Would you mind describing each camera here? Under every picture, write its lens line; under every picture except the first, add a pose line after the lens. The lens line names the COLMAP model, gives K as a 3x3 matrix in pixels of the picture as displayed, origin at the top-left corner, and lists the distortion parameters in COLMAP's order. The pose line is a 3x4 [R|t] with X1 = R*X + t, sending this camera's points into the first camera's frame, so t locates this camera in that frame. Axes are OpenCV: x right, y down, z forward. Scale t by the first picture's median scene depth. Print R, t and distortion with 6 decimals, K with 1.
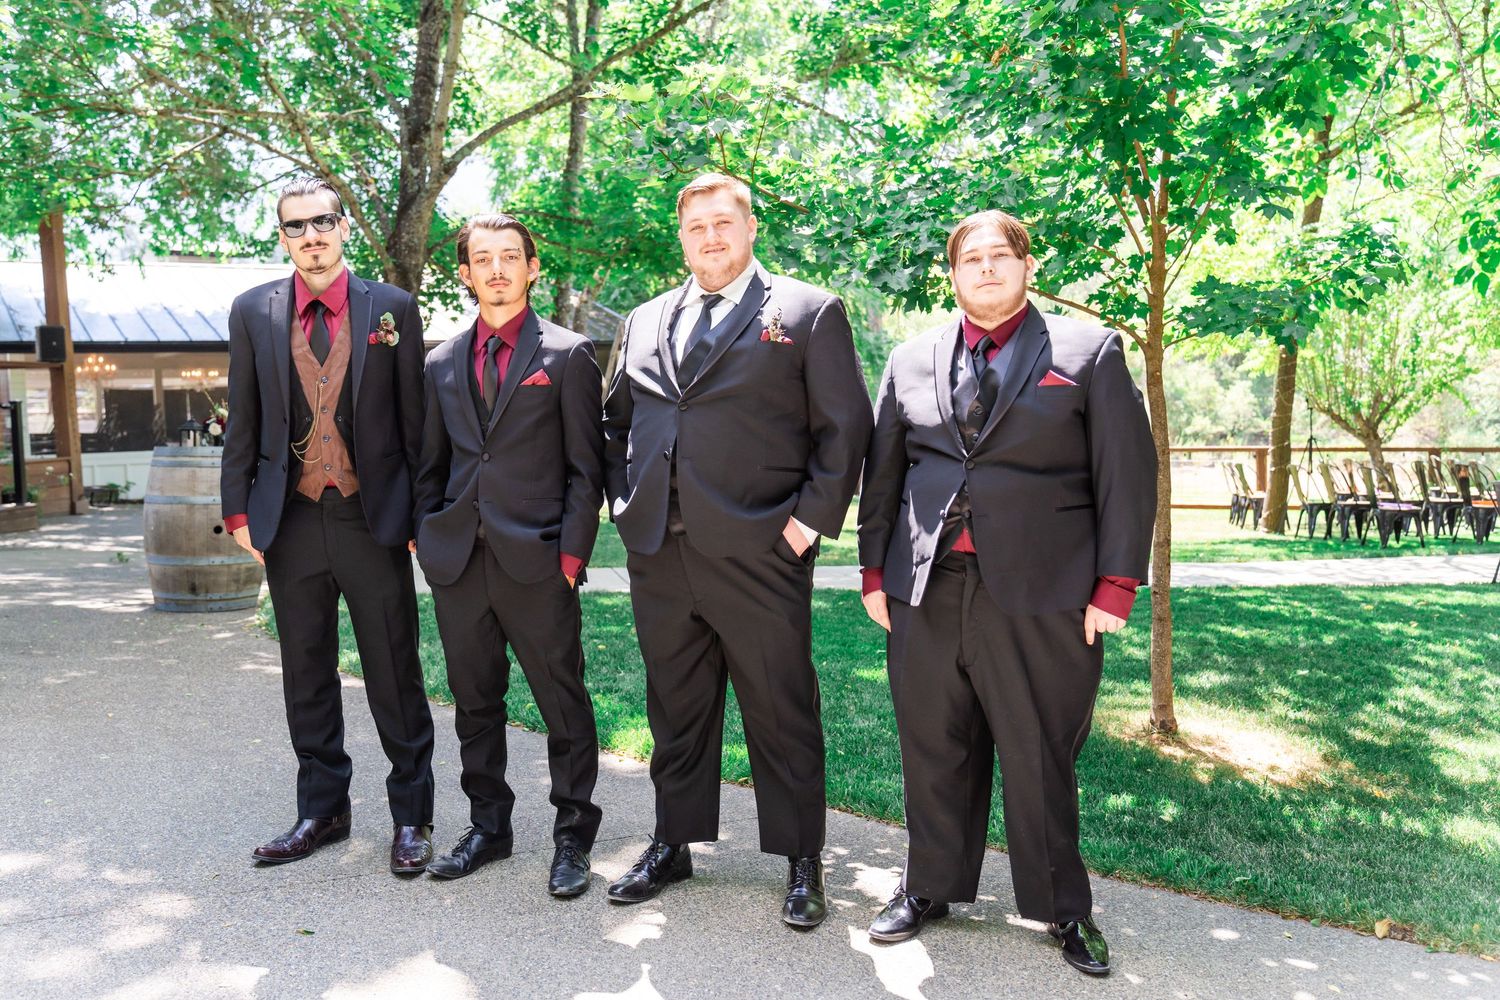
lens RADIAL K [[1408.1, 0, 750.0], [0, 1408.1, 500.0], [0, 0, 1]] dist [0.003372, 0.003886]
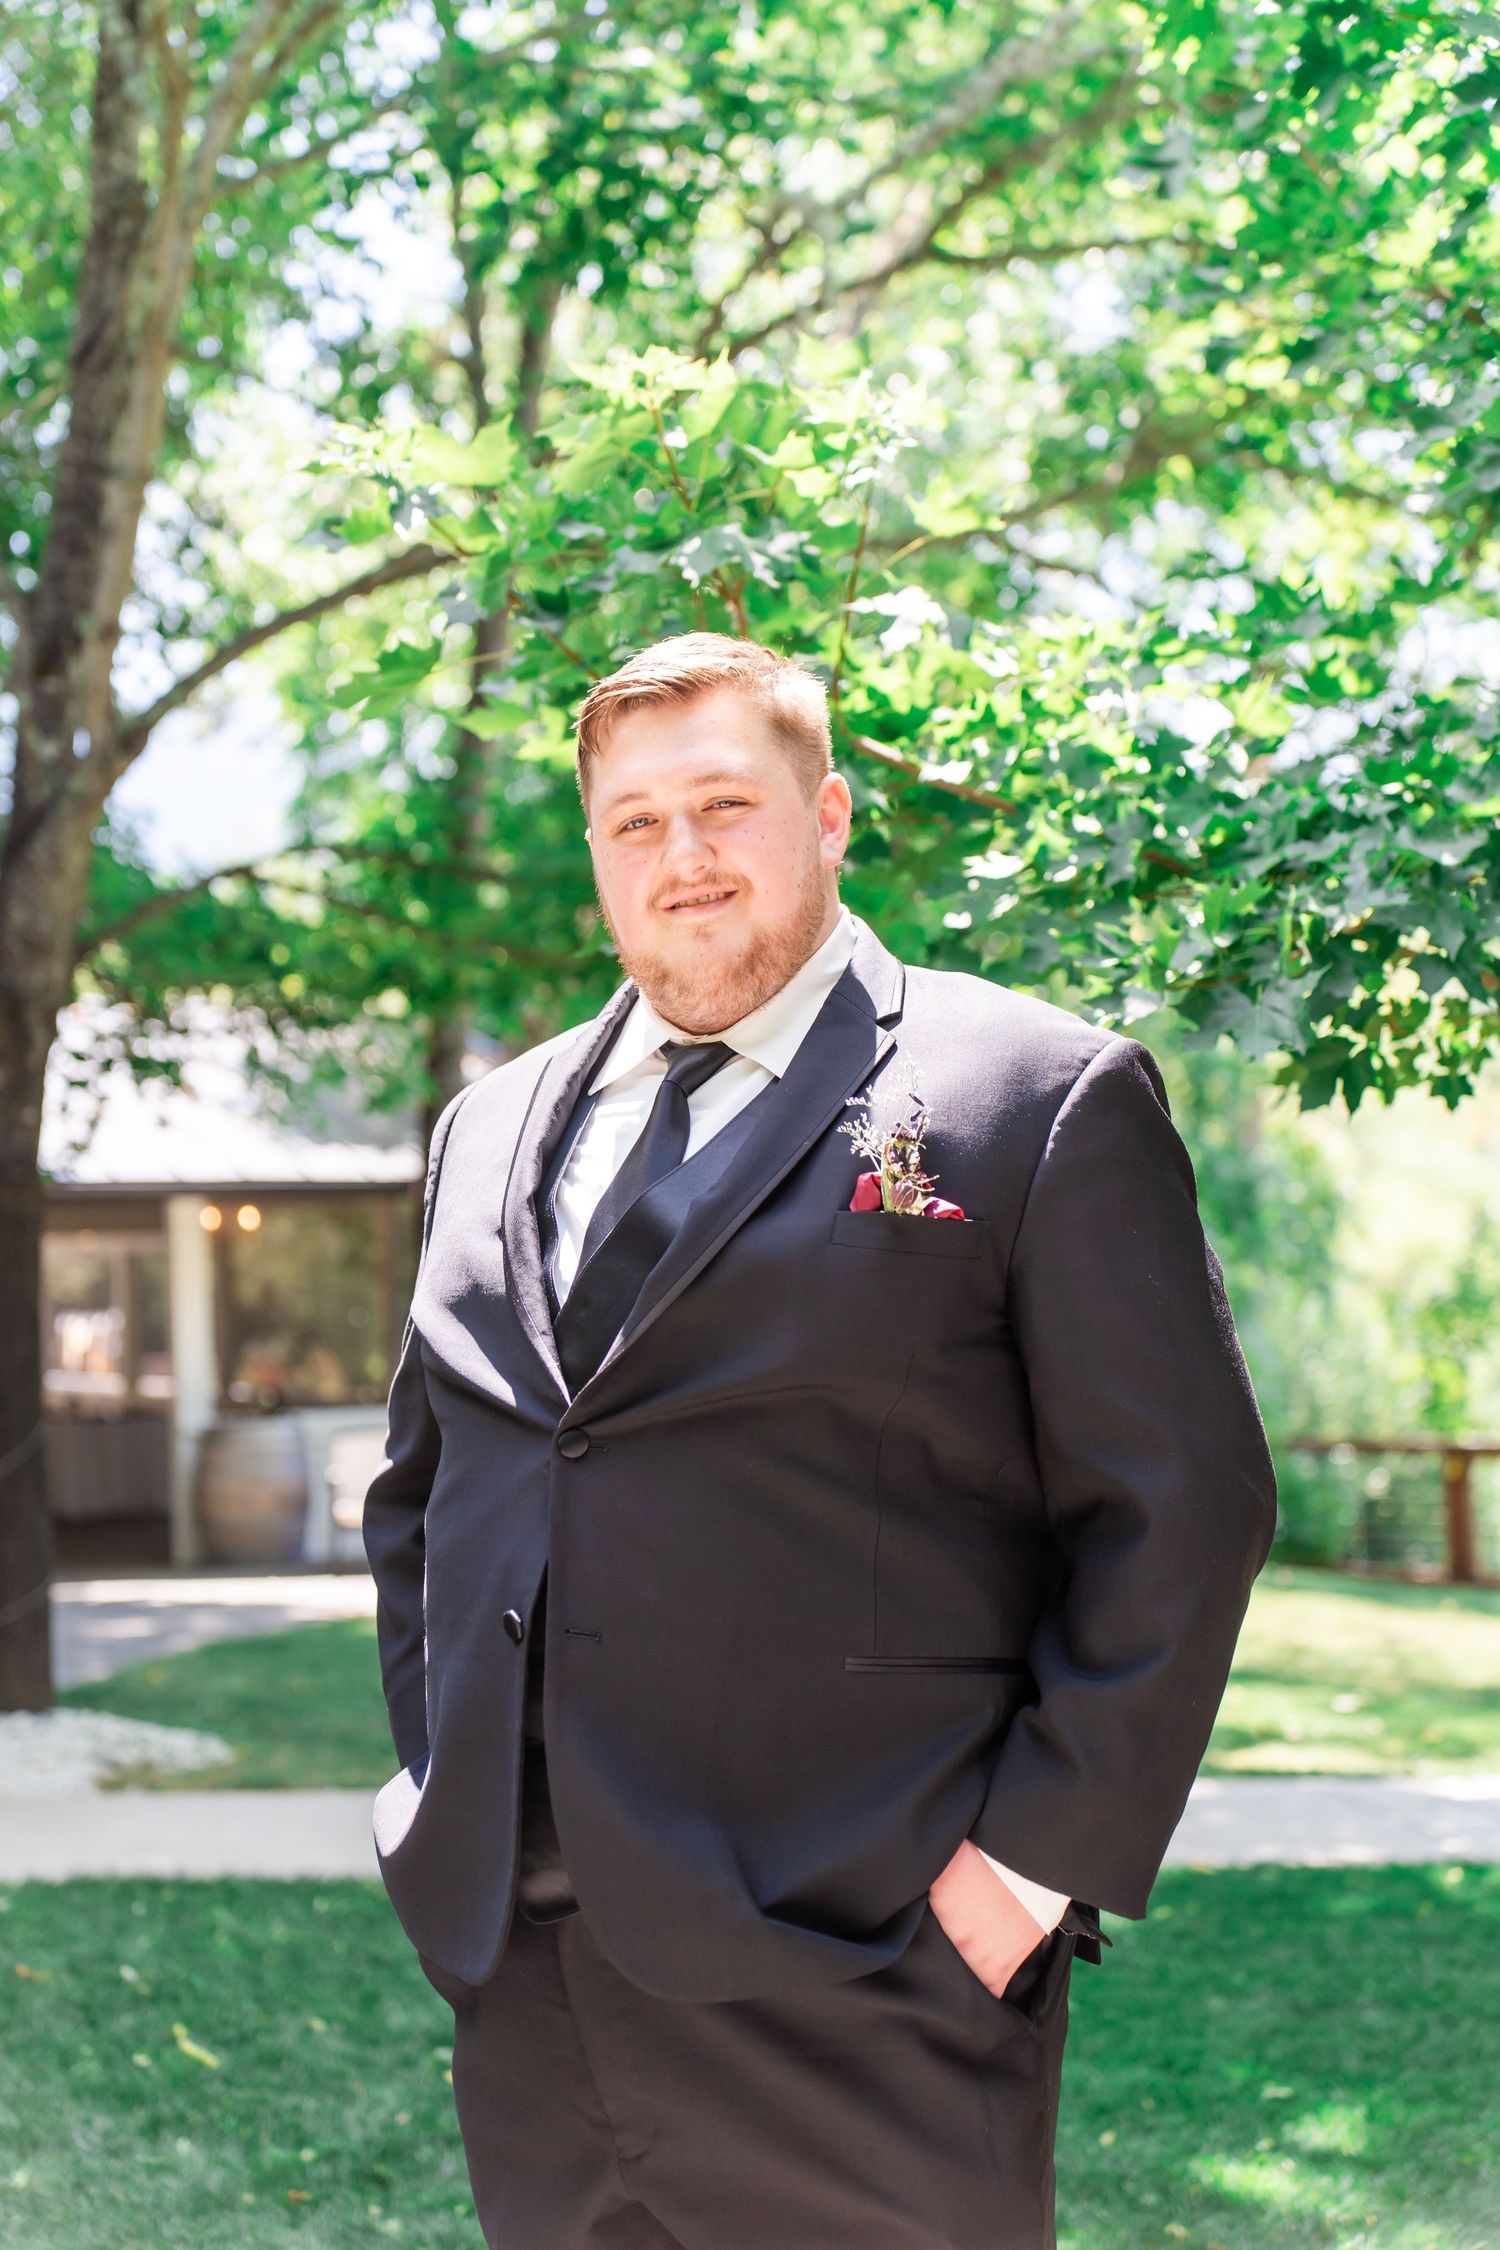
lens RADIAL K [[3182.5, 0, 750.0], [0, 3182.5, 1125.0], [0, 0, 1]] dist [0.019266, 0.033069]
pose [[0.997875, -0.005654, -0.064908, 0.013896], [-0.002303, 0.992544, -0.121863, -0.023048], [0.065113, 0.121753, 0.990422, 0.154641]]
